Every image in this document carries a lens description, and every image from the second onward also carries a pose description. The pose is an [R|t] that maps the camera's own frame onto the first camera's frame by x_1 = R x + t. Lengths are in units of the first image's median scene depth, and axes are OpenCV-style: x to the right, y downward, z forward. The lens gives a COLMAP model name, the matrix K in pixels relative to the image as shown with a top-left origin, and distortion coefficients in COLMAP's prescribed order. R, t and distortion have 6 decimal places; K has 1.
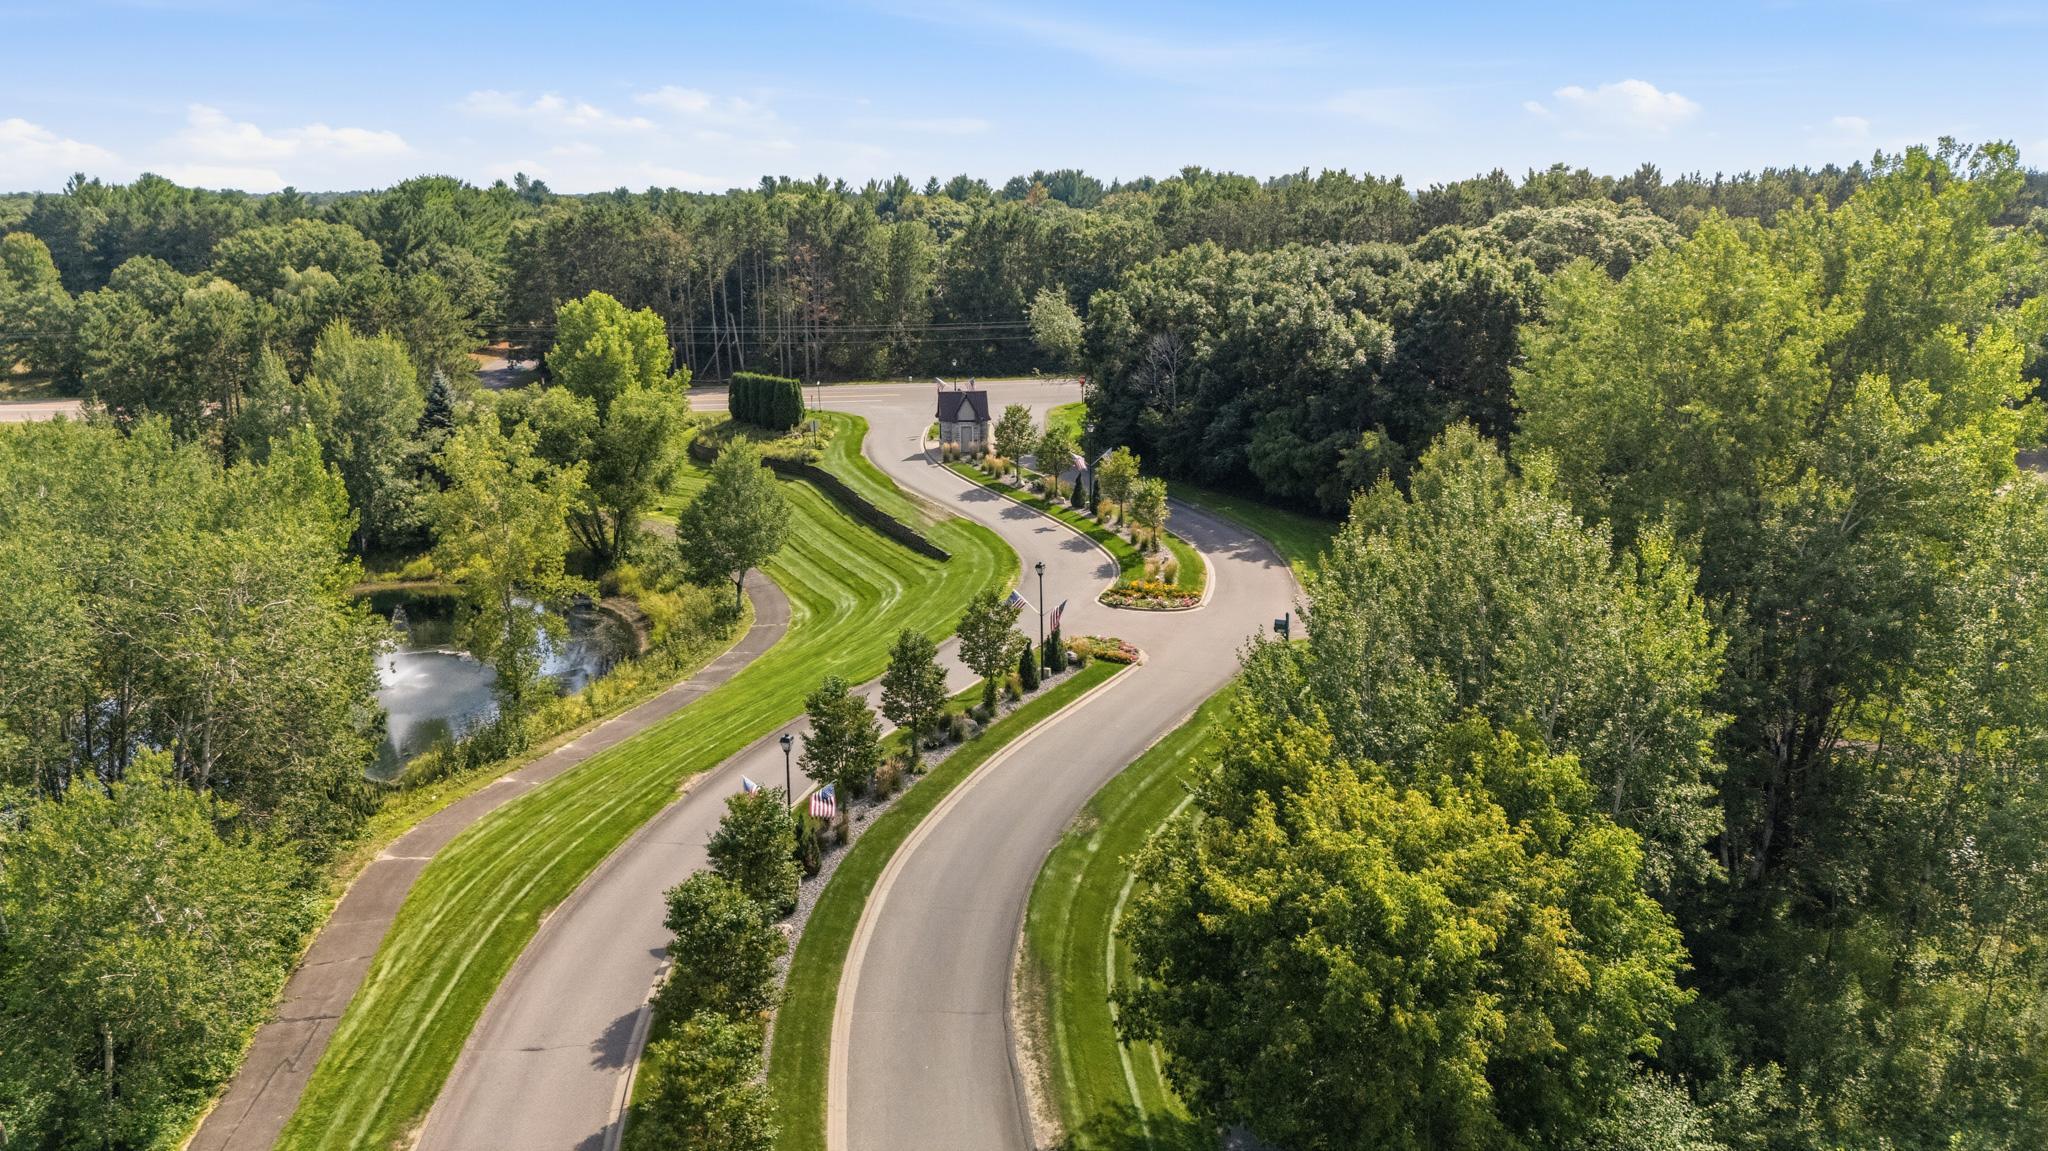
lens RADIAL K [[1517.3, 0, 1020.8], [0, 1517.3, 560.8], [0, 0, 1]] dist [0.075407, -0.068796]
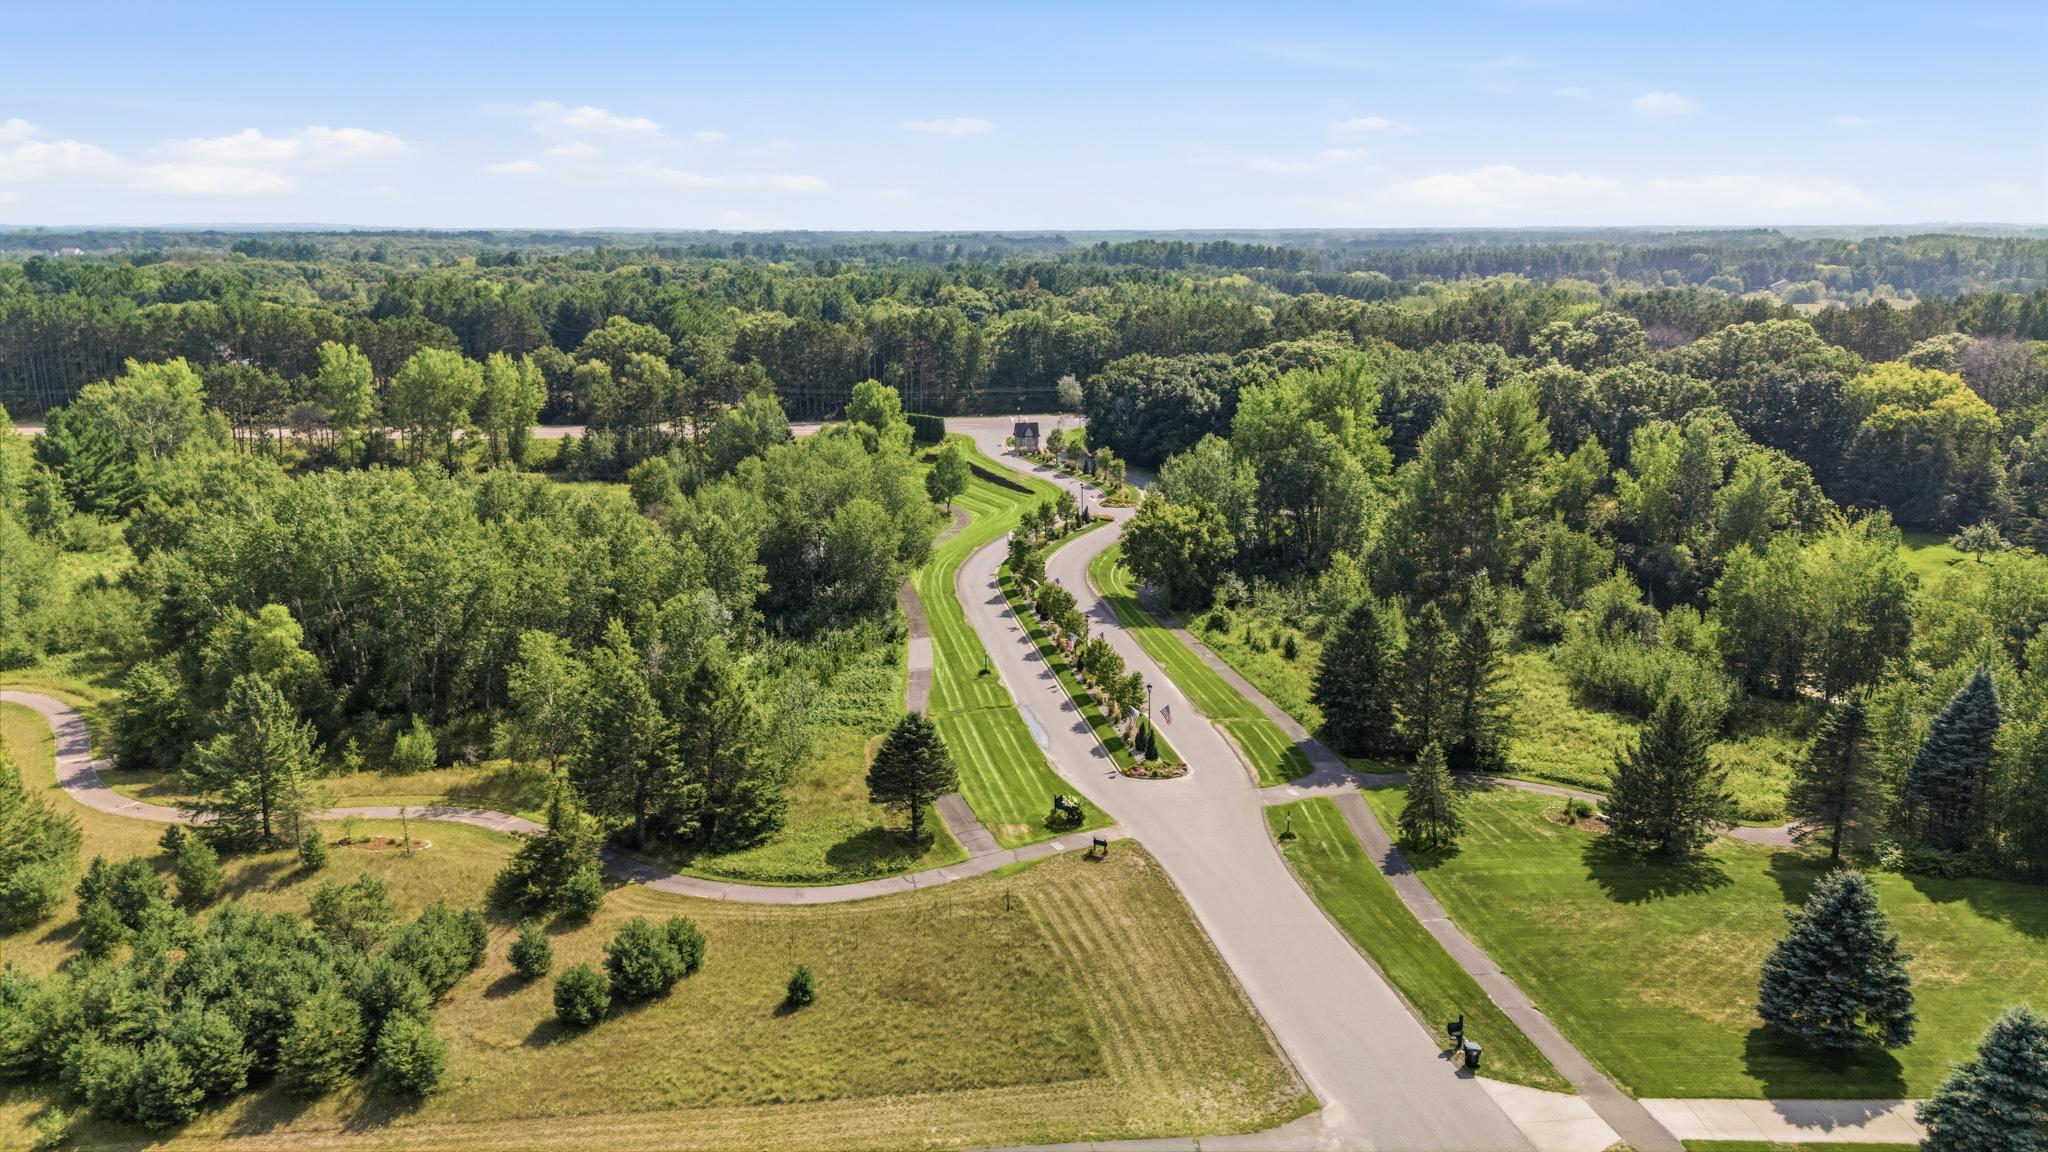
lens RADIAL K [[1517.3, 0, 1020.8], [0, 1517.3, 561.3], [0, 0, 1]] dist [0.075407, -0.068796]
pose [[0.999469, -0.003051, 0.032437, -0.138861], [0.003604, 0.999849, -0.016995, 0.138899], [-0.032380, 0.017103, 0.999329, -1.311764]]
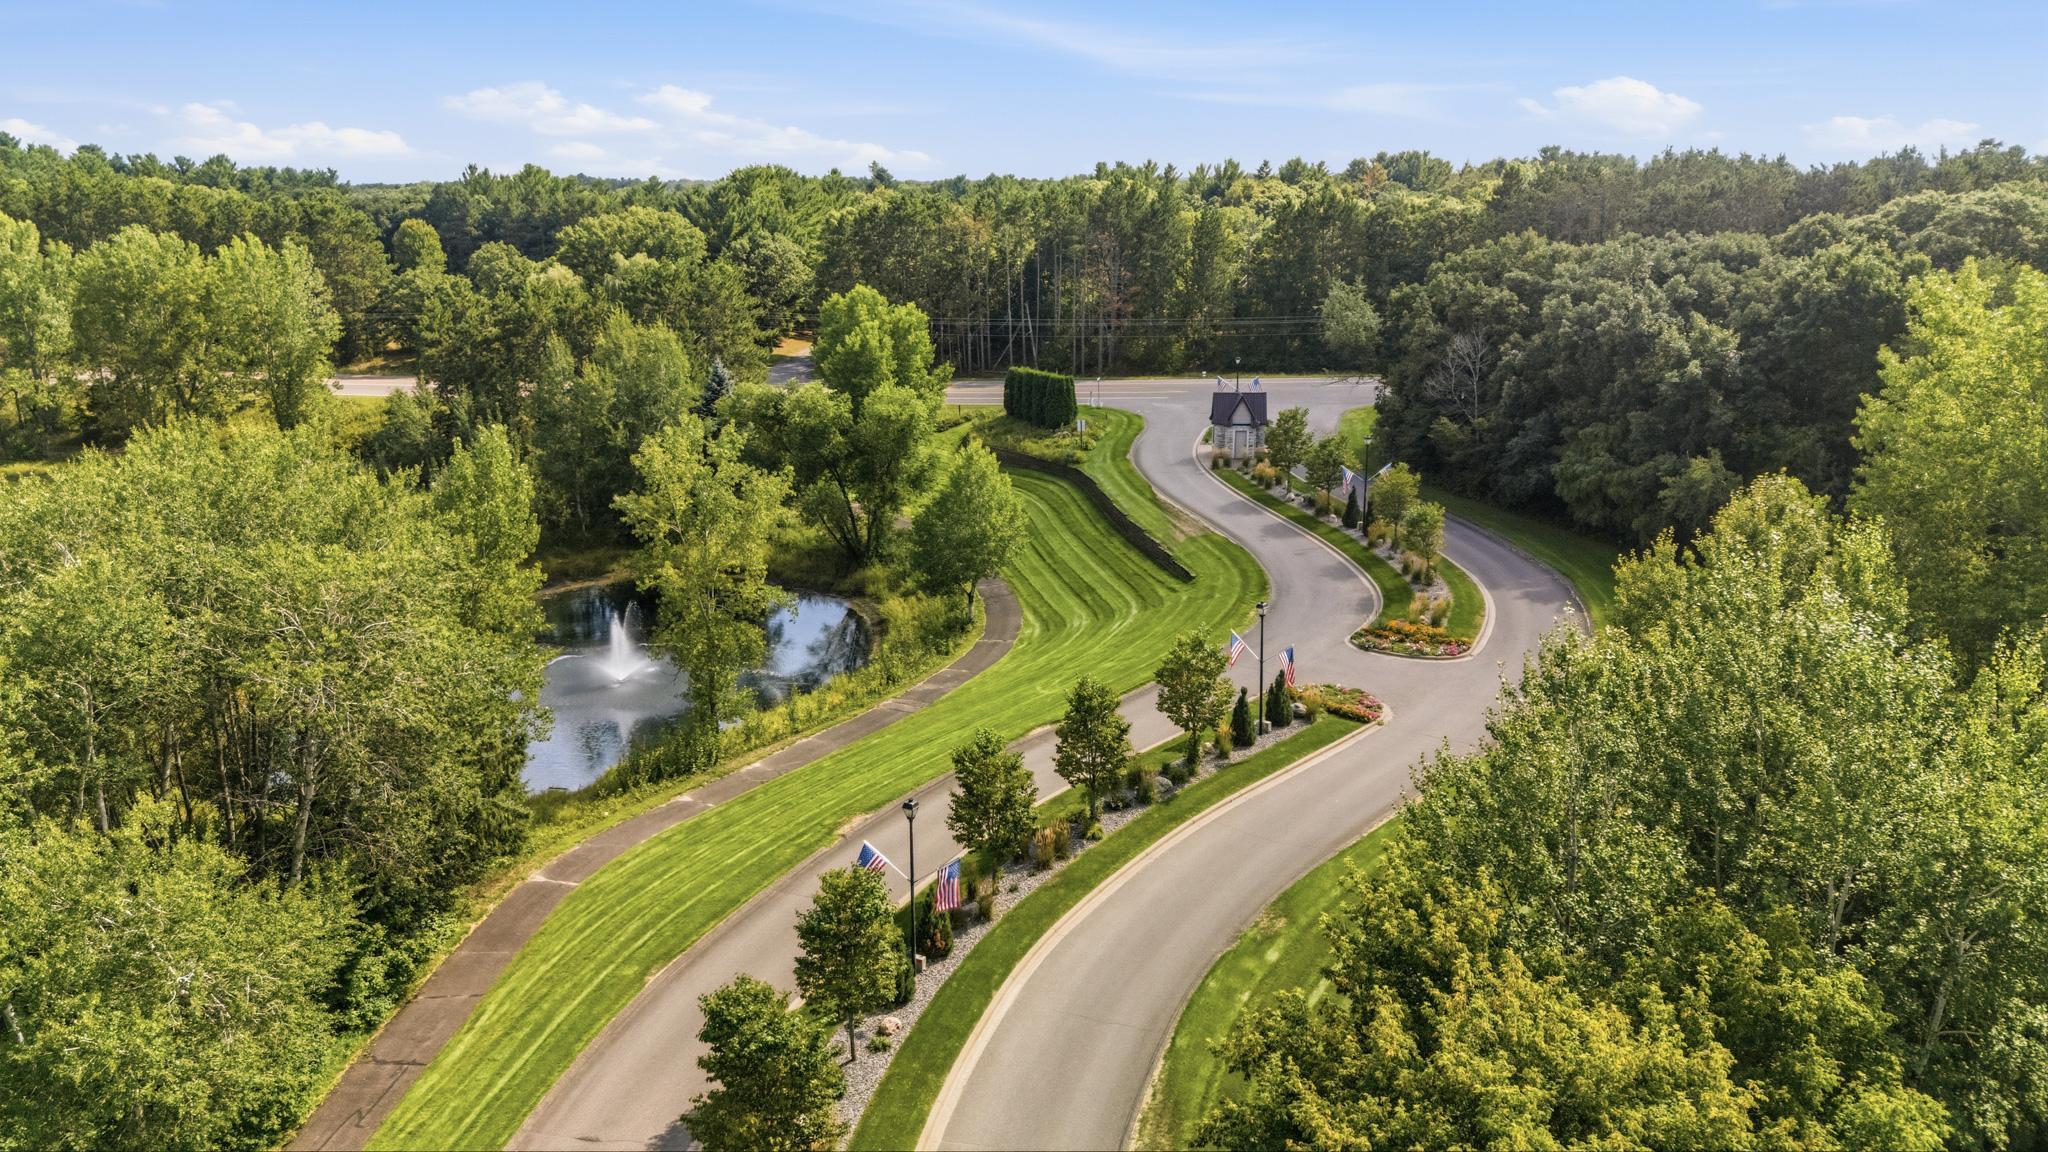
lens RADIAL K [[1517.3, 0, 1020.8], [0, 1517.3, 561.3], [0, 0, 1]] dist [0.075407, -0.068796]
pose [[0.974385, 0.051843, -0.218831, 0.047649], [-0.049532, 0.998644, 0.016037, -0.020832], [0.219366, -0.004787, 0.975631, 0.078449]]
